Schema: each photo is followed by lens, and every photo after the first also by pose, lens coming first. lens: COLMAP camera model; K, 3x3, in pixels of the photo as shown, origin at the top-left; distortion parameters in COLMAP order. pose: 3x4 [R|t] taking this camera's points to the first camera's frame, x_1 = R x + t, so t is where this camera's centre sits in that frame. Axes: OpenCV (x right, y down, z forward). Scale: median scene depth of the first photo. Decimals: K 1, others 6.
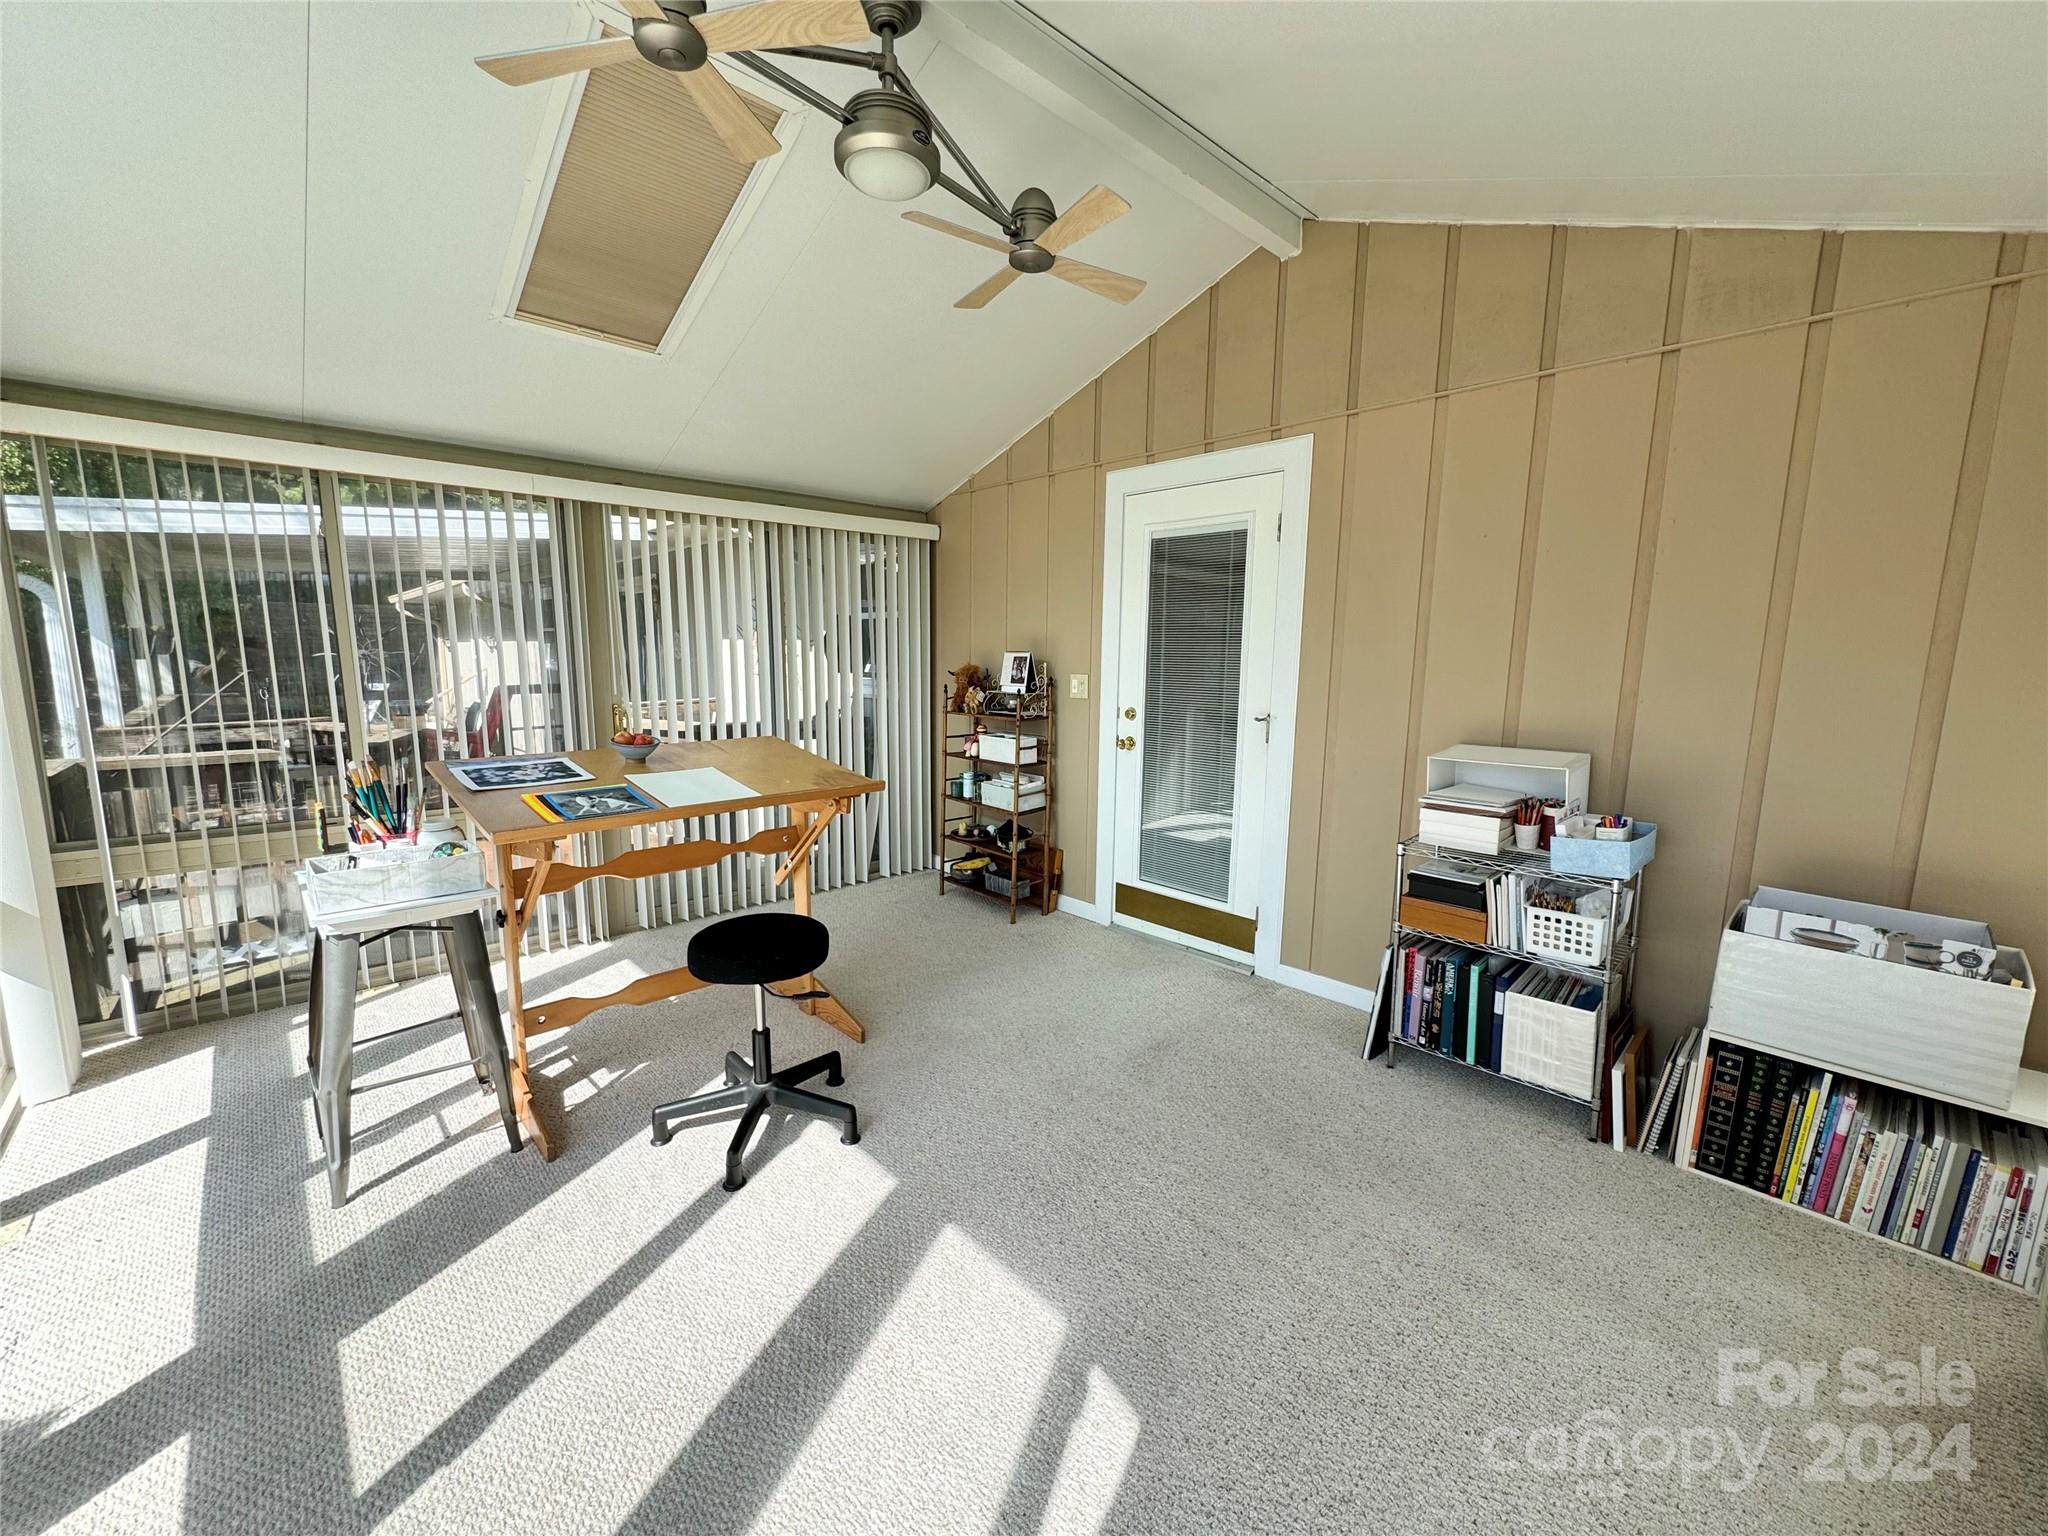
lens RADIAL K [[817.4, 0, 1034.2], [0, 817.4, 769.4], [0, 0, 1]] dist [0.003687, 0.000195]
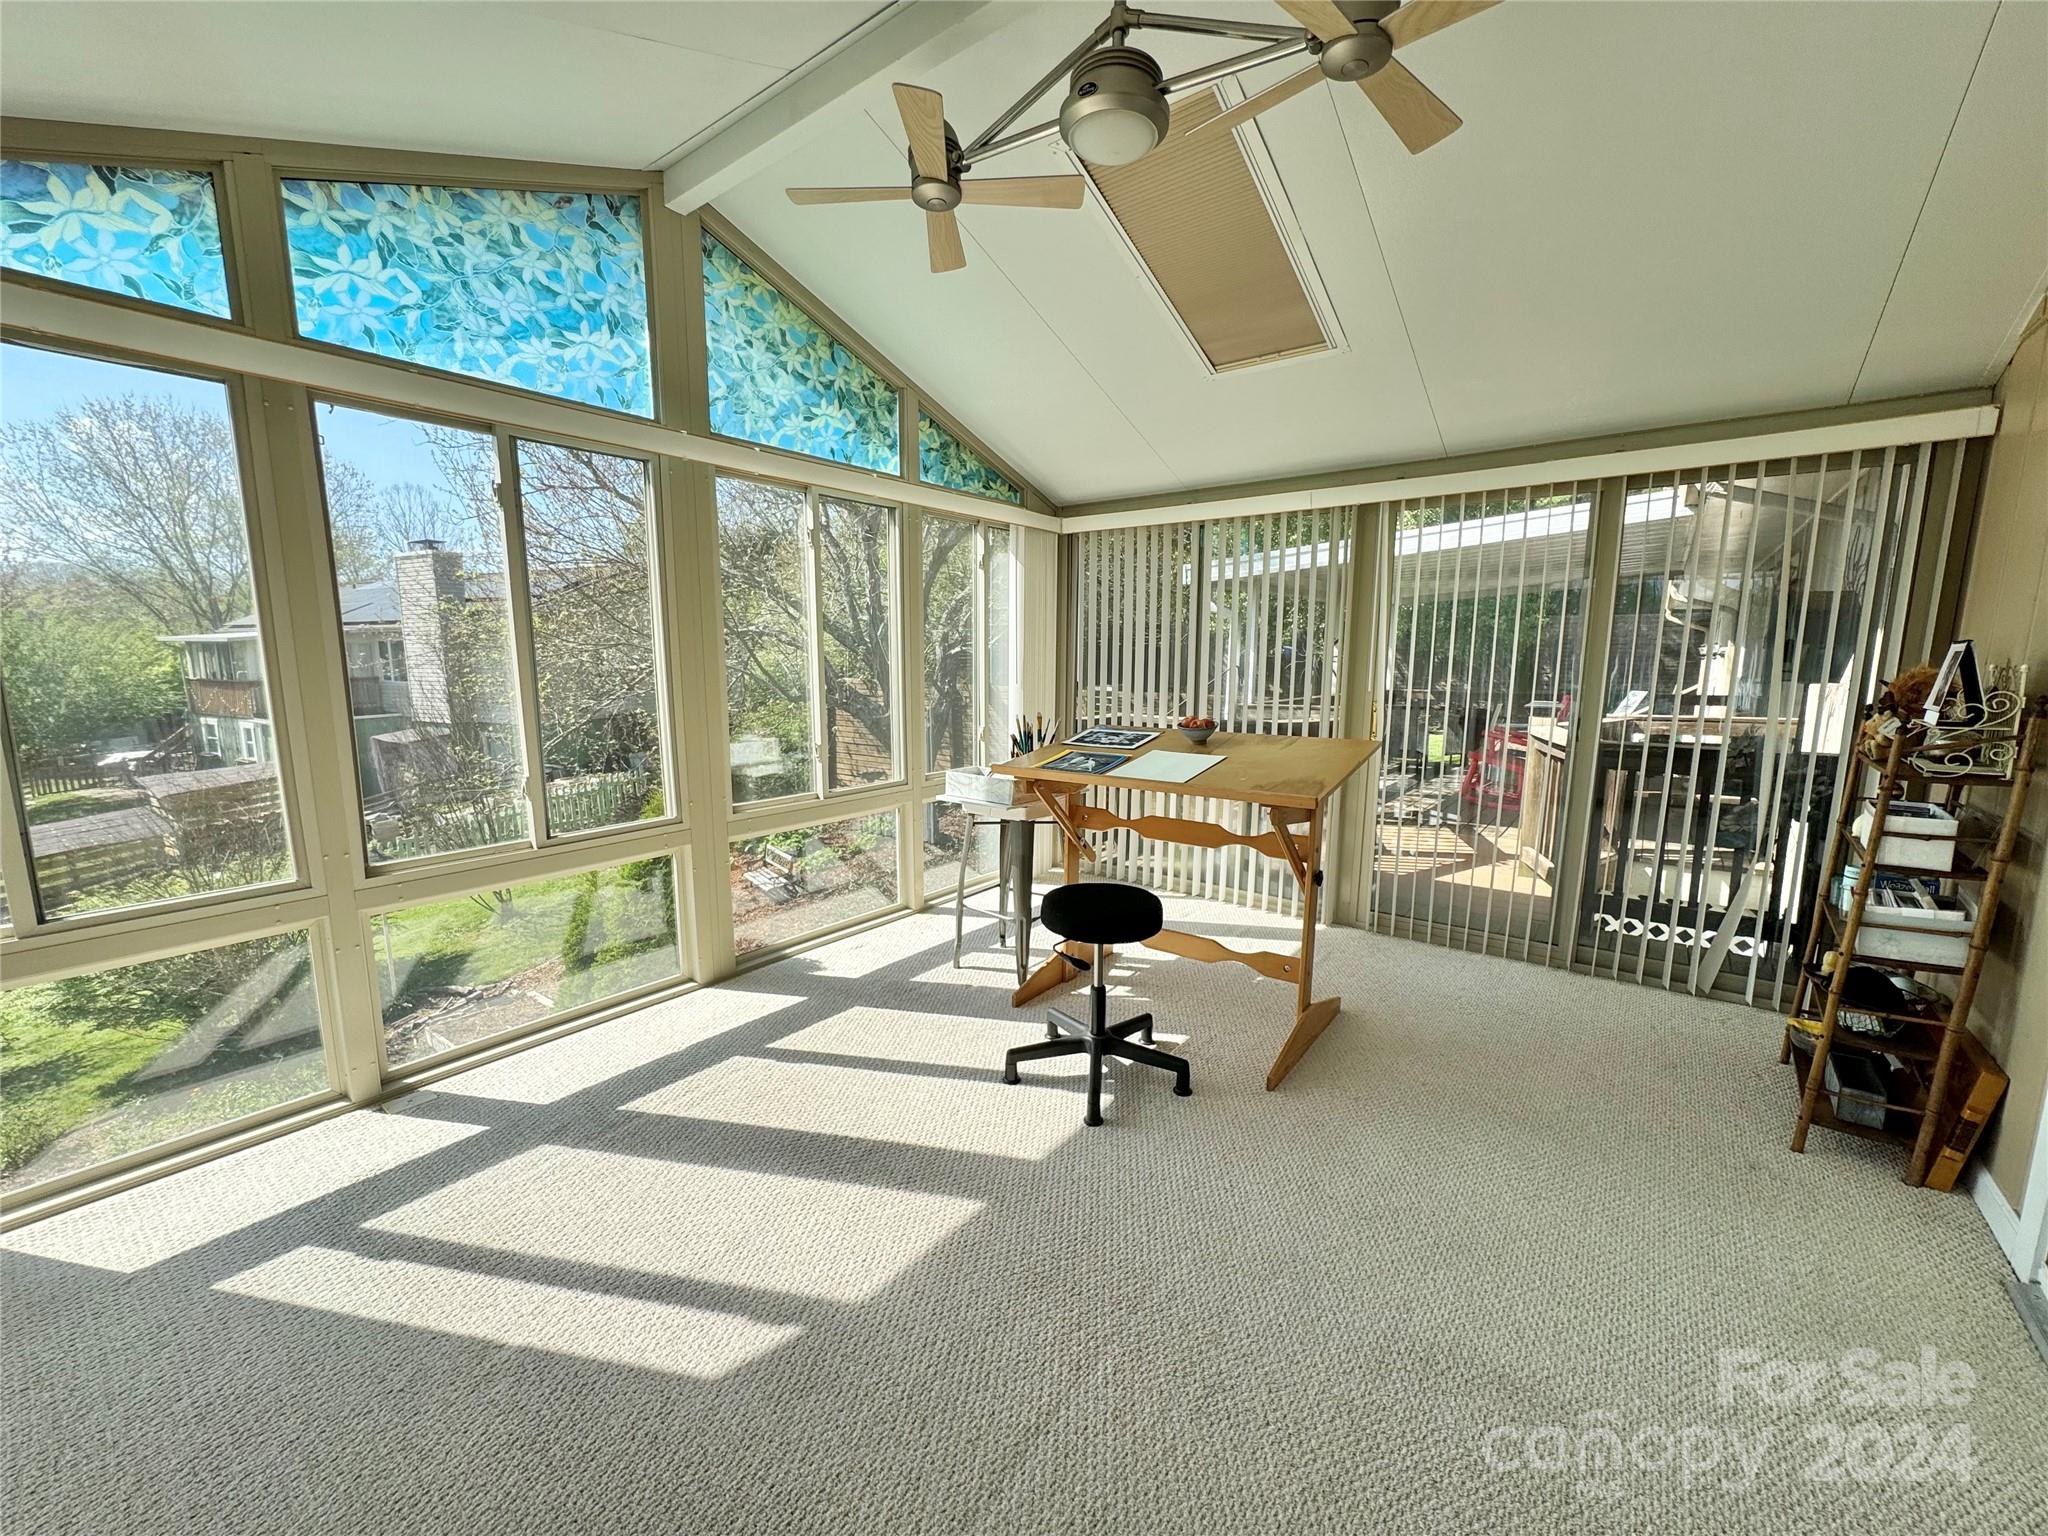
lens RADIAL K [[817.4, 0, 1035.9], [0, 817.4, 784.6], [0, 0, 1]] dist [0.003687, 0.000195]
pose [[0.162556, 0.146411, -0.975776, 0.509316], [-0.143672, 0.981902, 0.123395, -0.055316], [0.976183, 0.120133, 0.180649, 0.507005]]
